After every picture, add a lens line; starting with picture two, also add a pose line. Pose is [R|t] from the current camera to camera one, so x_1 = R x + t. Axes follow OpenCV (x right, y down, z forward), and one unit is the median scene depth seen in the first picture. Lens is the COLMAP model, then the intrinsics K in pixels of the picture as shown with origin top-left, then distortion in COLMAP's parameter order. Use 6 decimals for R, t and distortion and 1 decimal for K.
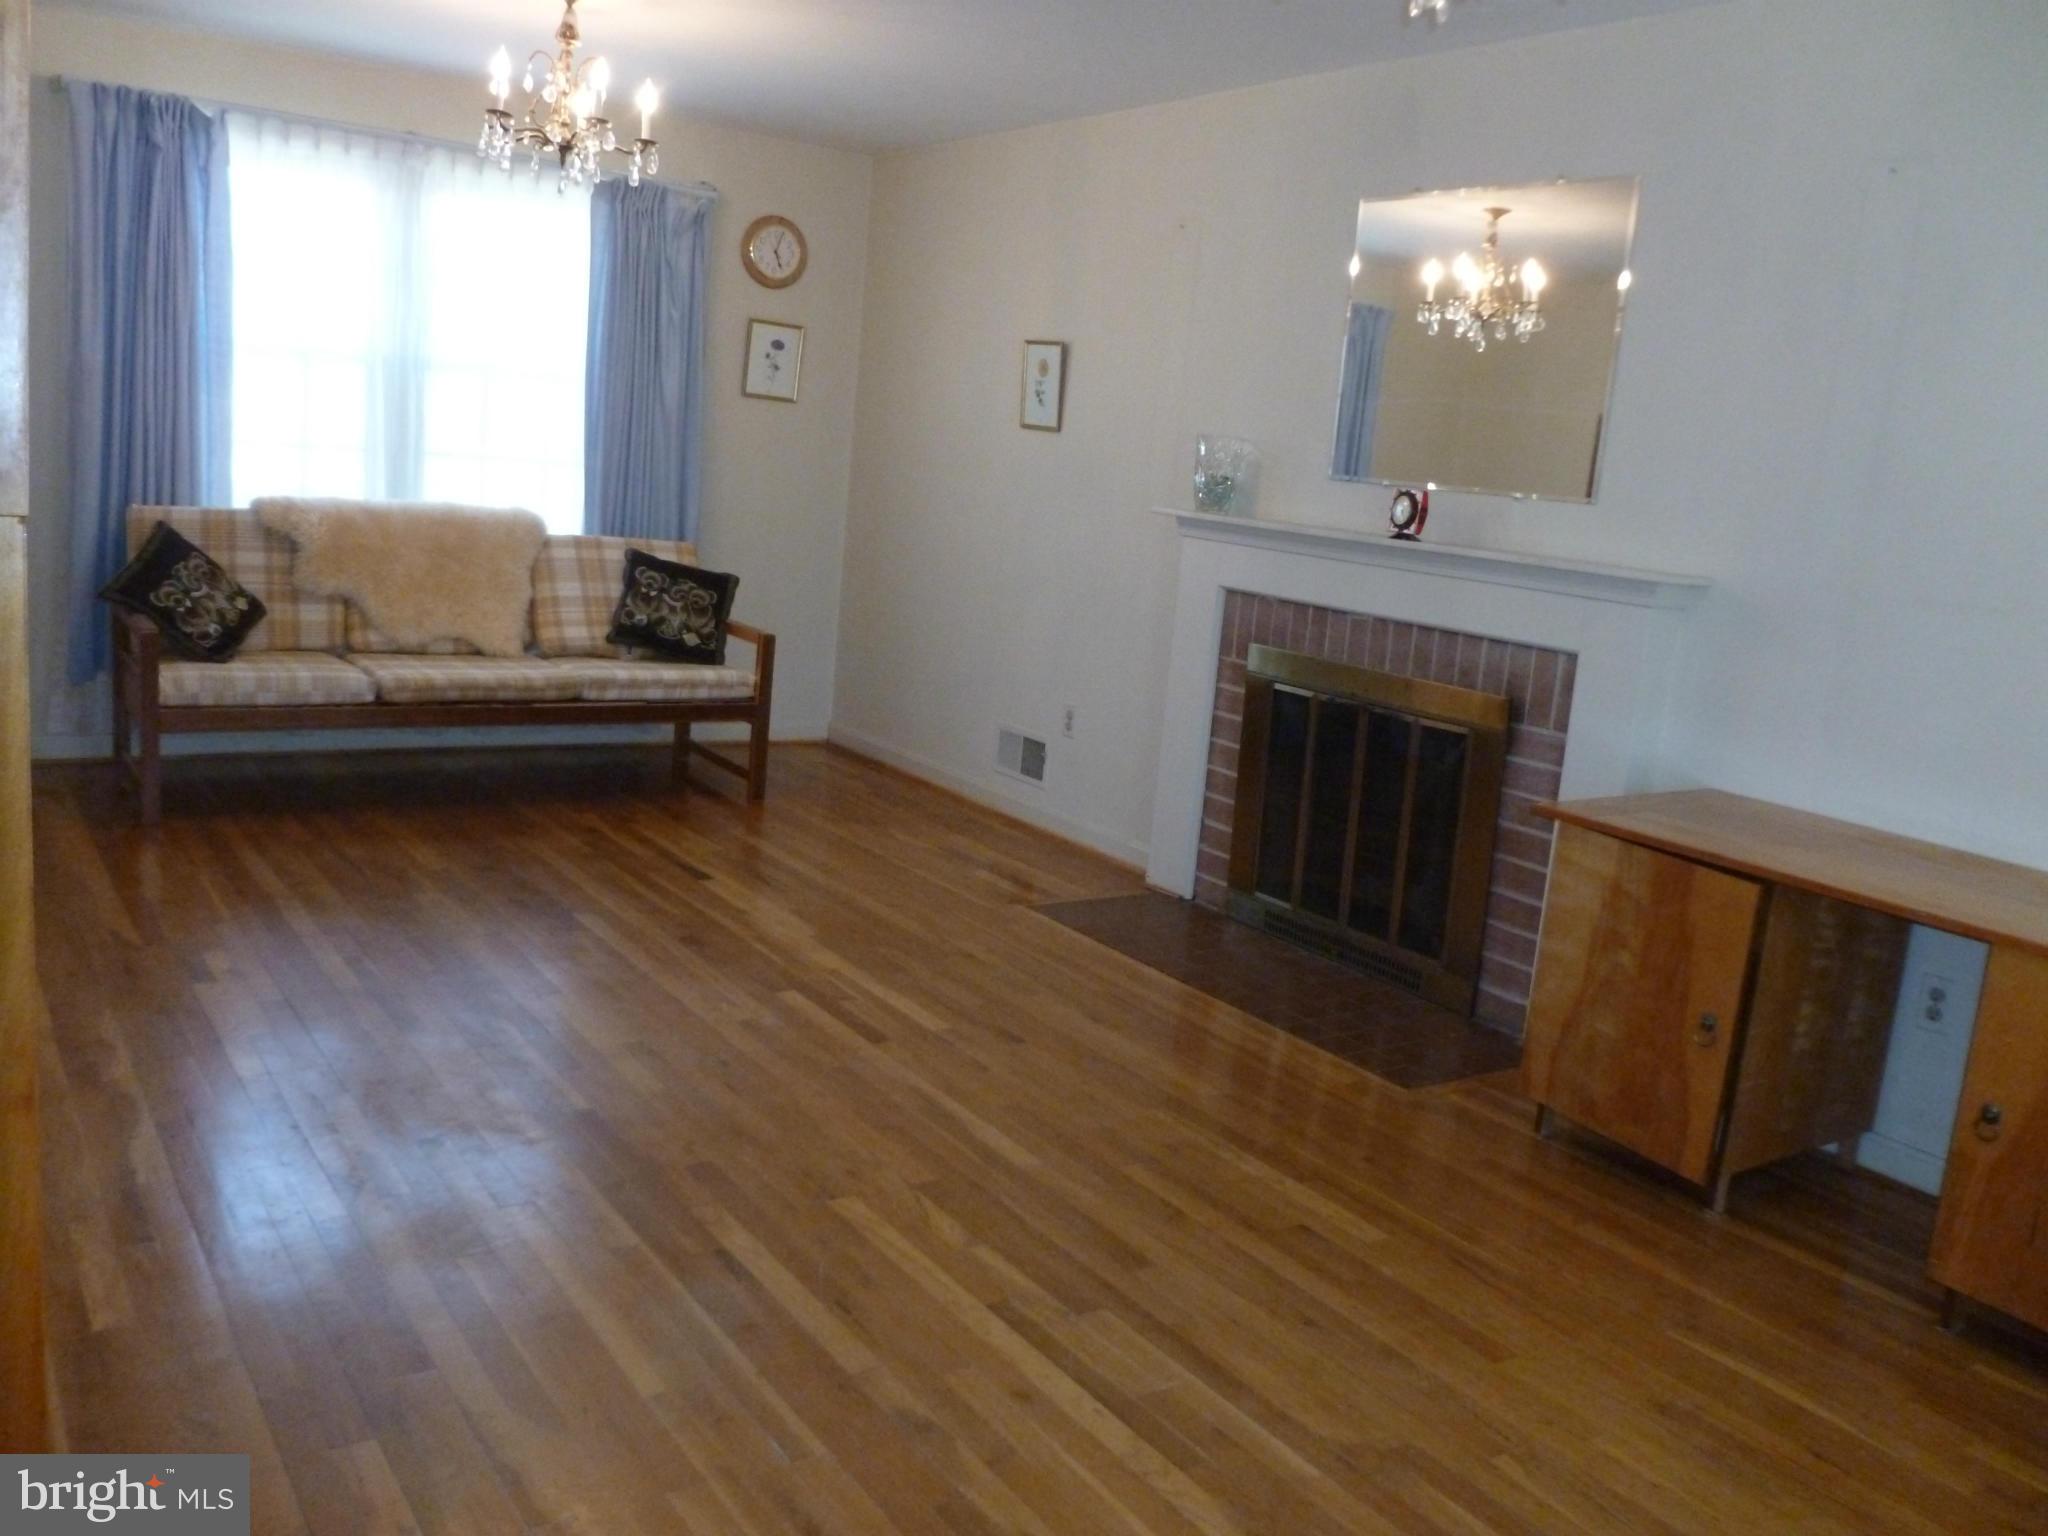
lens RADIAL K [[1734.1, 0, 996.4], [0, 1734.1, 765.5], [0, 0, 1]] dist [-0.042464, 0.009126]
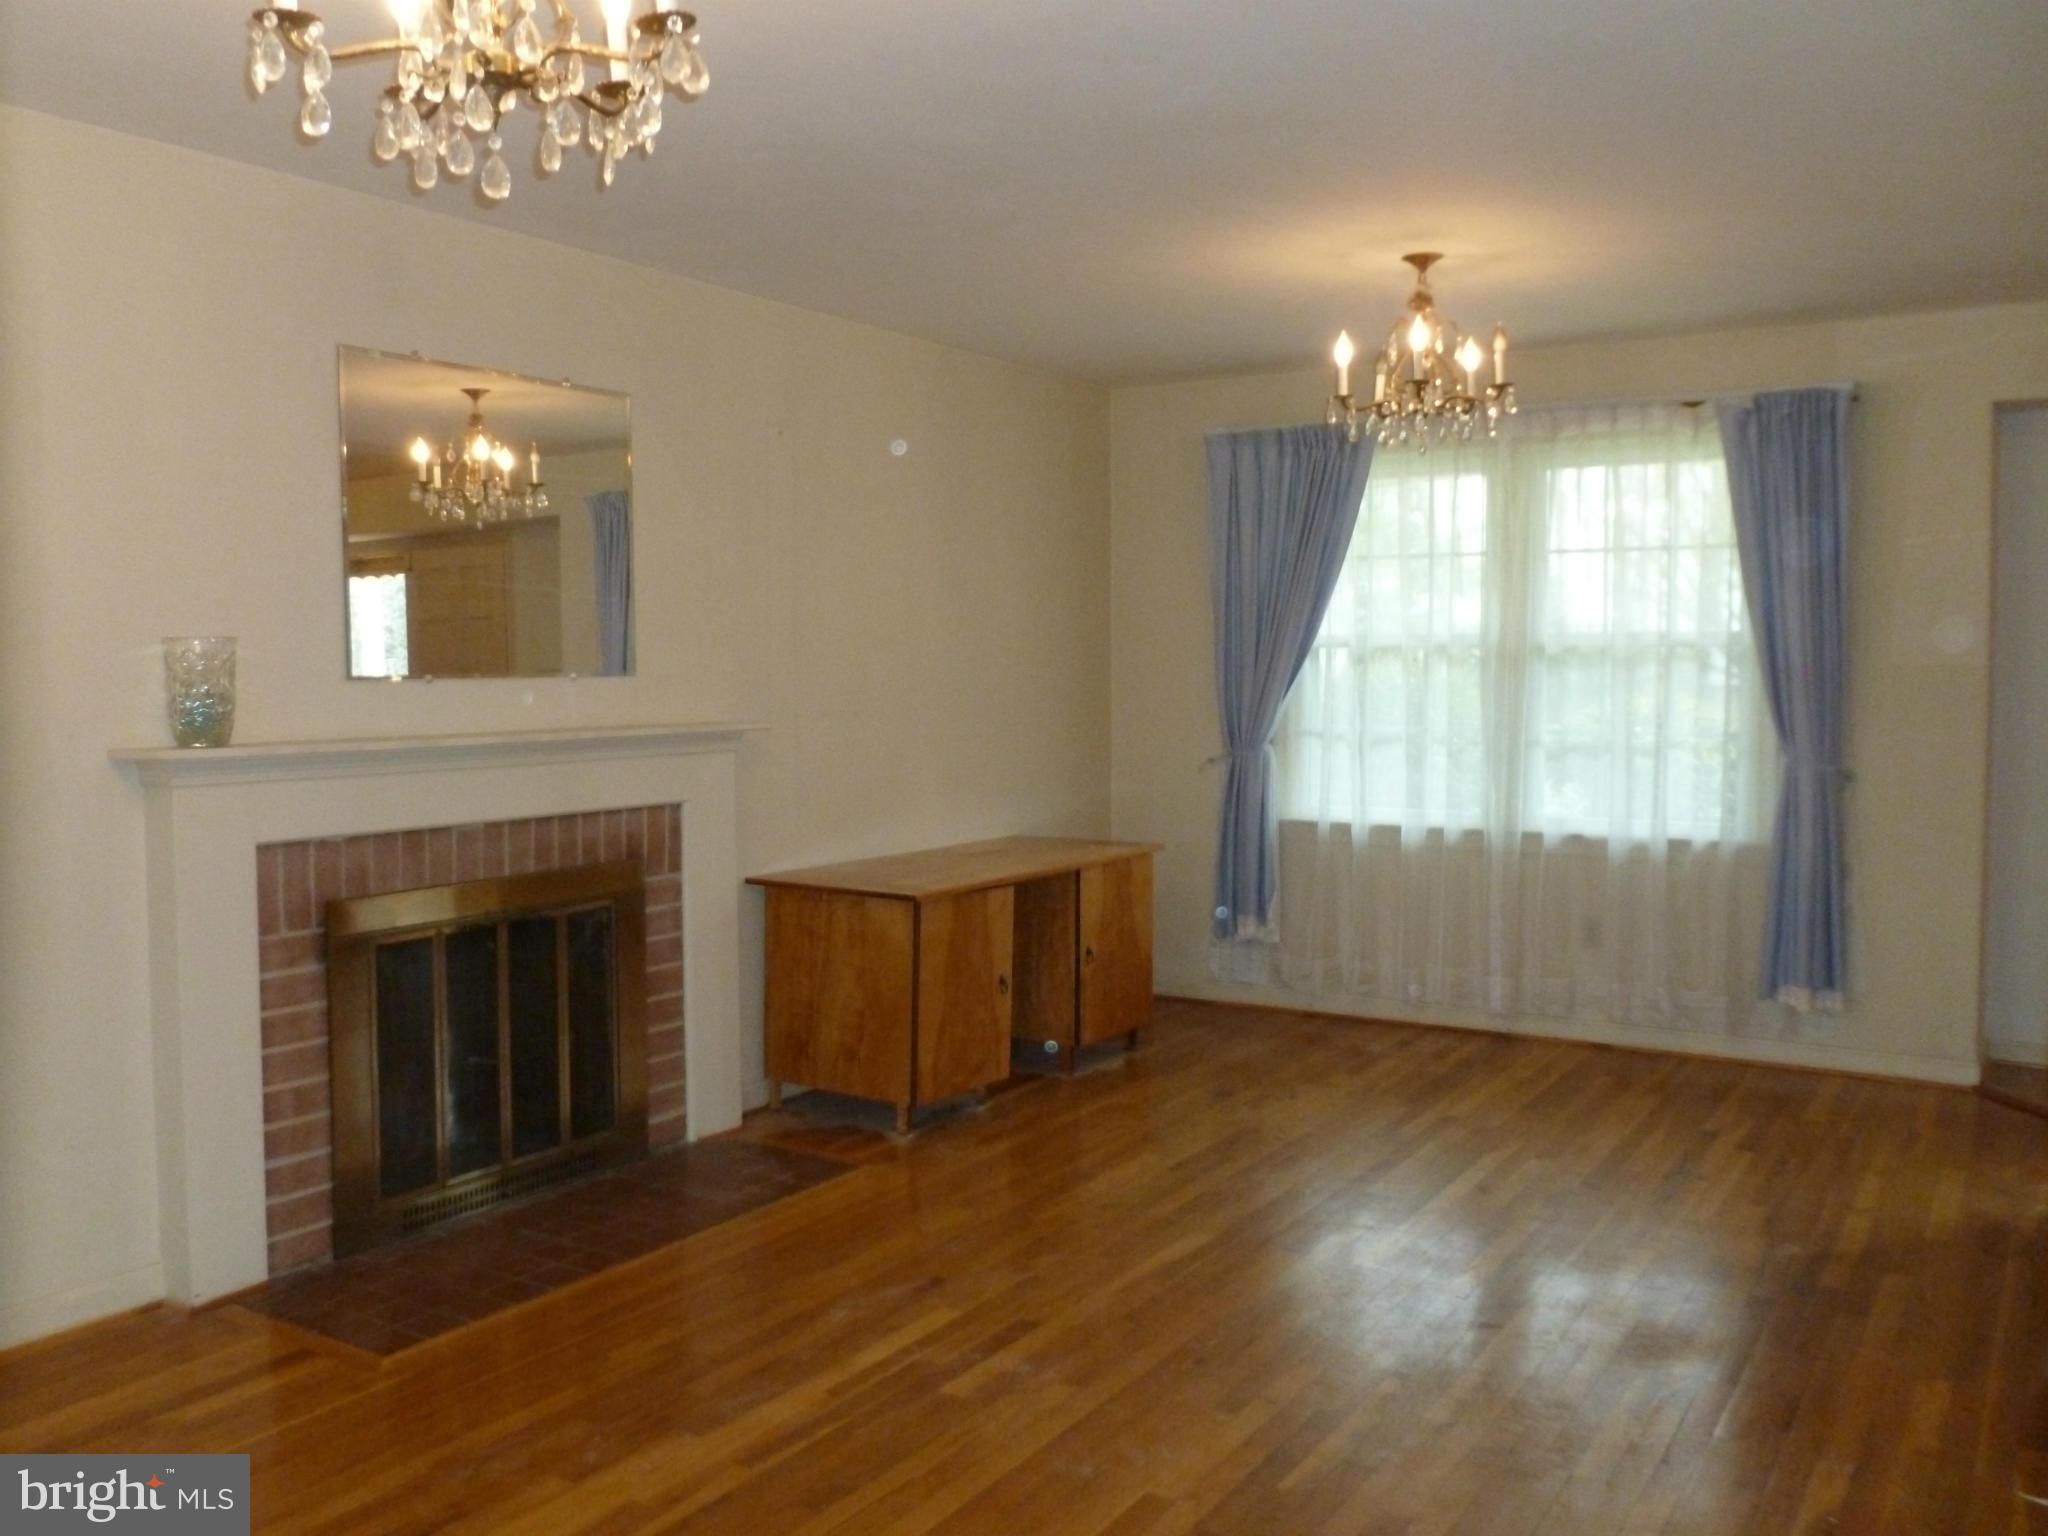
lens RADIAL K [[1734.1, 0, 996.4], [0, 1734.1, 765.5], [0, 0, 1]] dist [-0.042464, 0.009126]
pose [[-0.406965, -0.141287, 0.902451, -0.765197], [0.136571, 0.967449, 0.213051, -0.294152], [-0.903176, 0.209953, -0.374422, 1.174901]]
